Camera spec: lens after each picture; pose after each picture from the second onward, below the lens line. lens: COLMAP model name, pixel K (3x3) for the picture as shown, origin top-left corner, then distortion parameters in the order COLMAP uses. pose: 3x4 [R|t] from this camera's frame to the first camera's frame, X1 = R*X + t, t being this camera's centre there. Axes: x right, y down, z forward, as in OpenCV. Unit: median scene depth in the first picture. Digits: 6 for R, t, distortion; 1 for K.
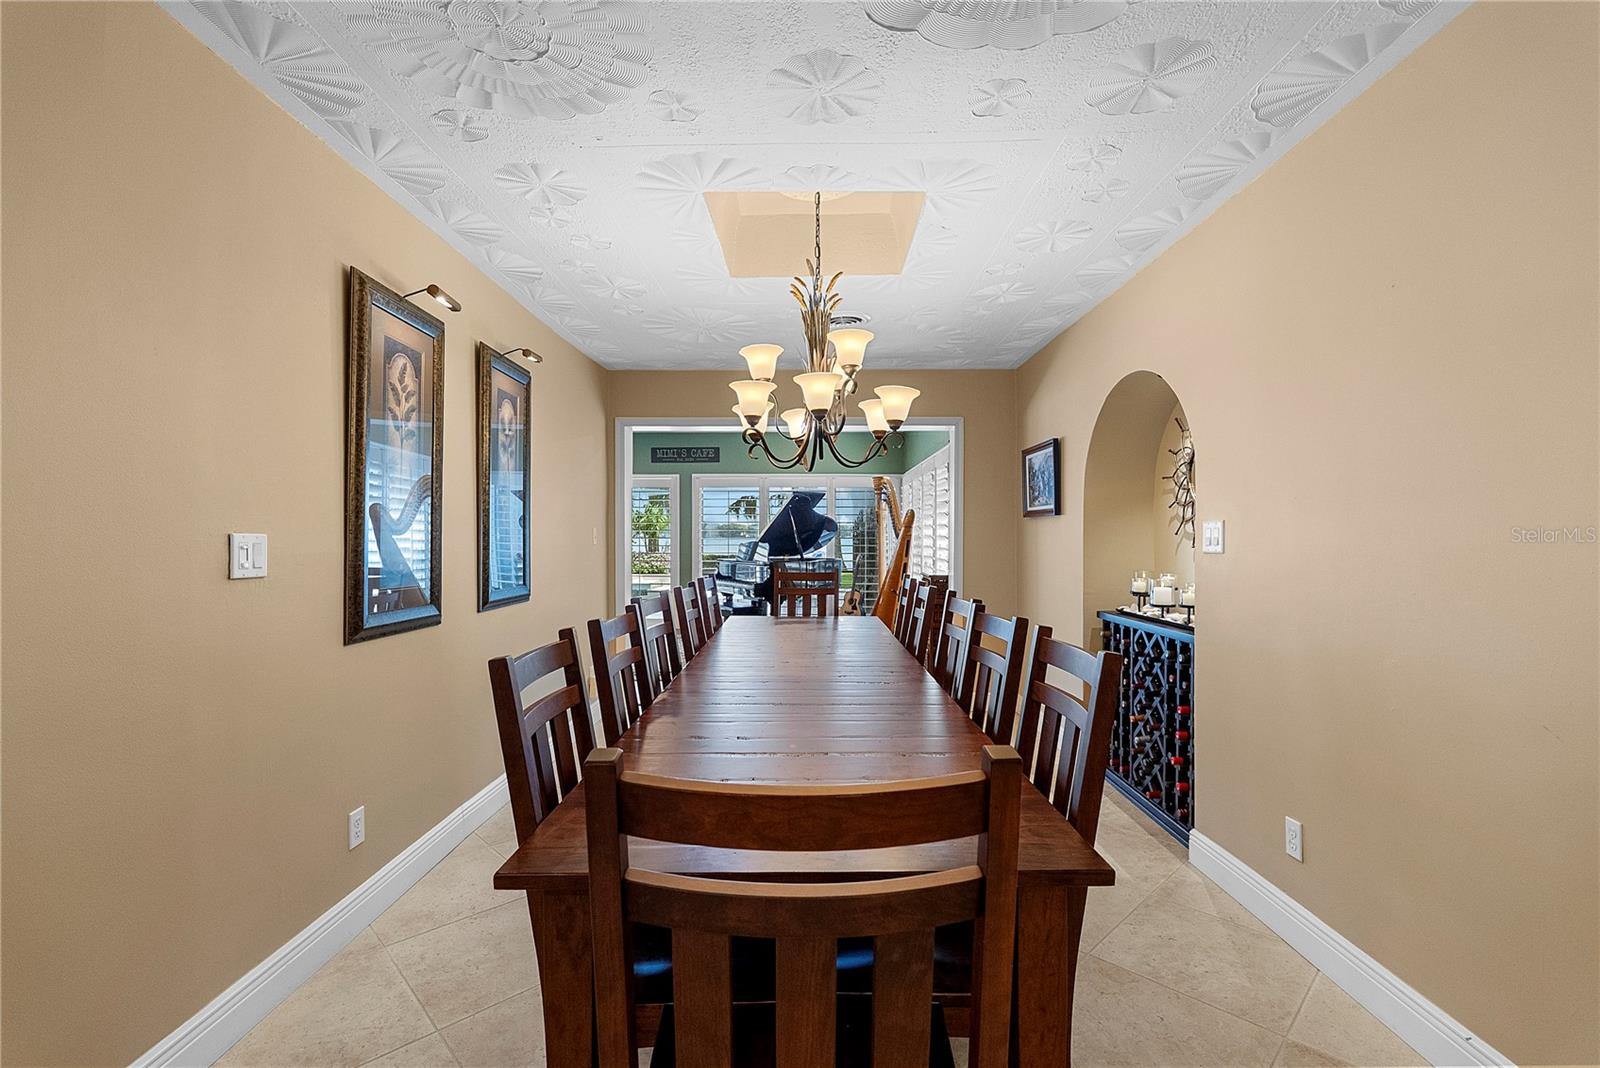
lens RADIAL K [[710.9, 0, 805.3], [0, 710.9, 538.4], [0, 0, 1]] dist [-0.002462, -0.000940]
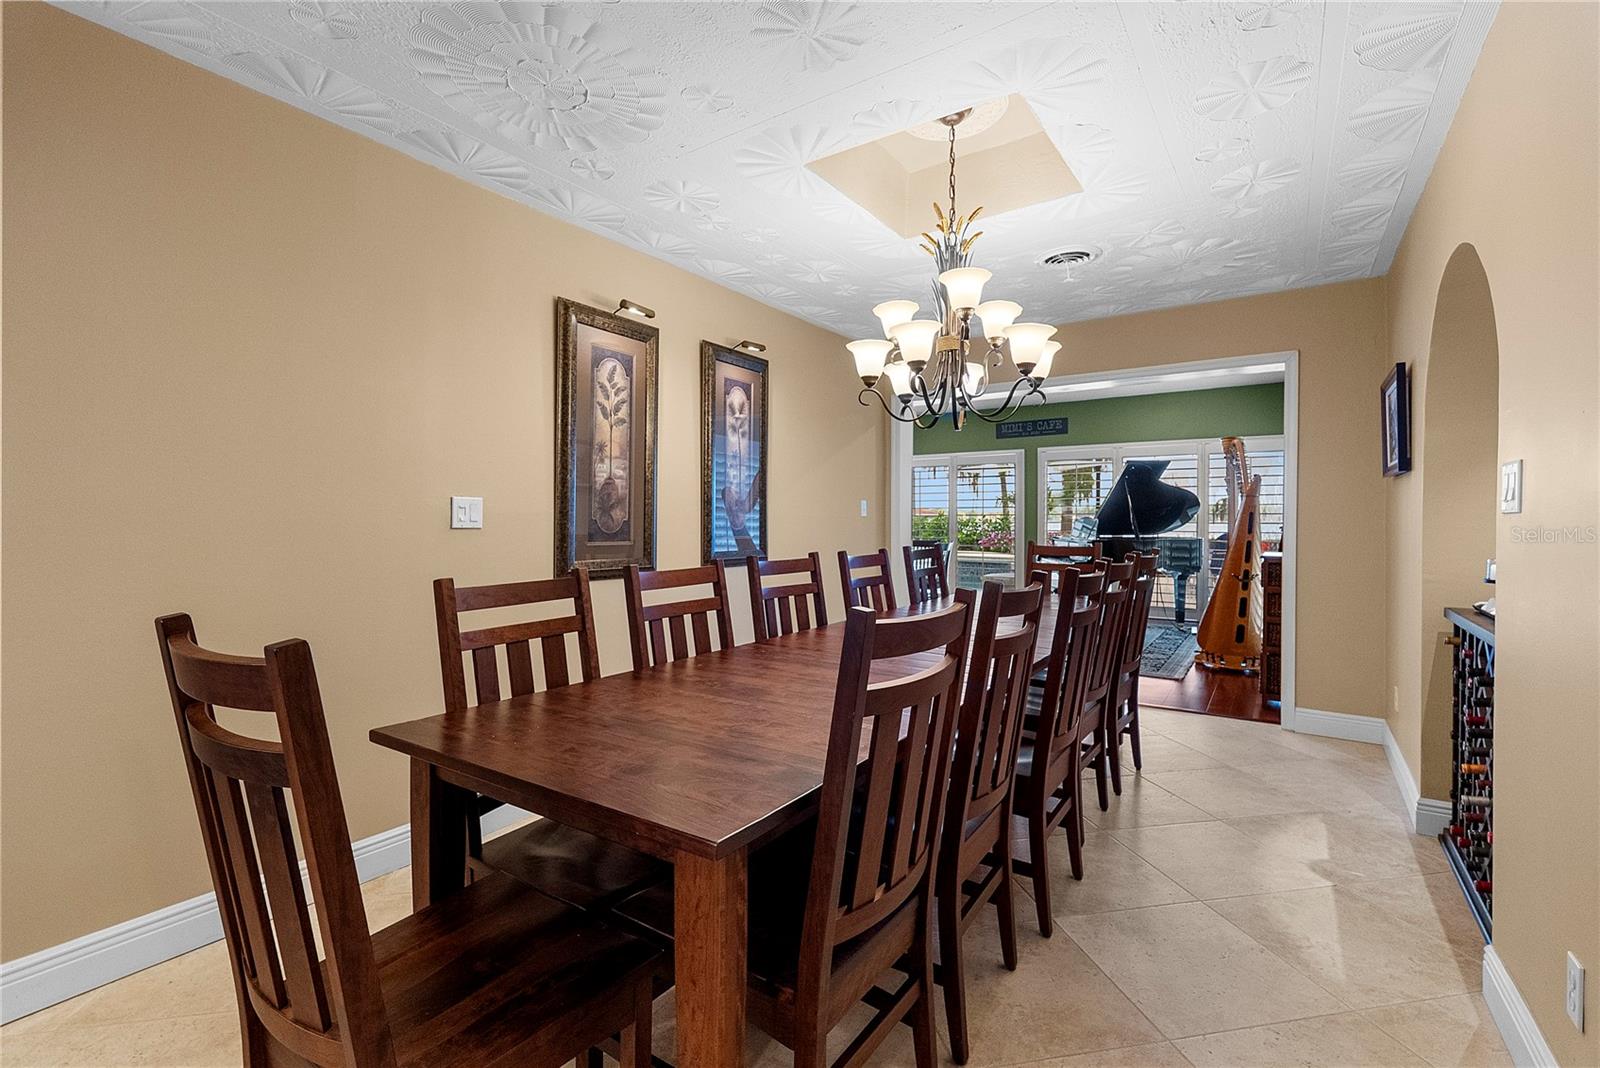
lens RADIAL K [[710.9, 0, 810.8], [0, 710.9, 525.4], [0, 0, 1]] dist [-0.002462, -0.000940]
pose [[0.830861, 0.003975, -0.556466, 0.412588], [-0.001650, 0.999988, 0.004681, 0.029940], [0.556477, -0.002971, 0.830857, 0.136414]]
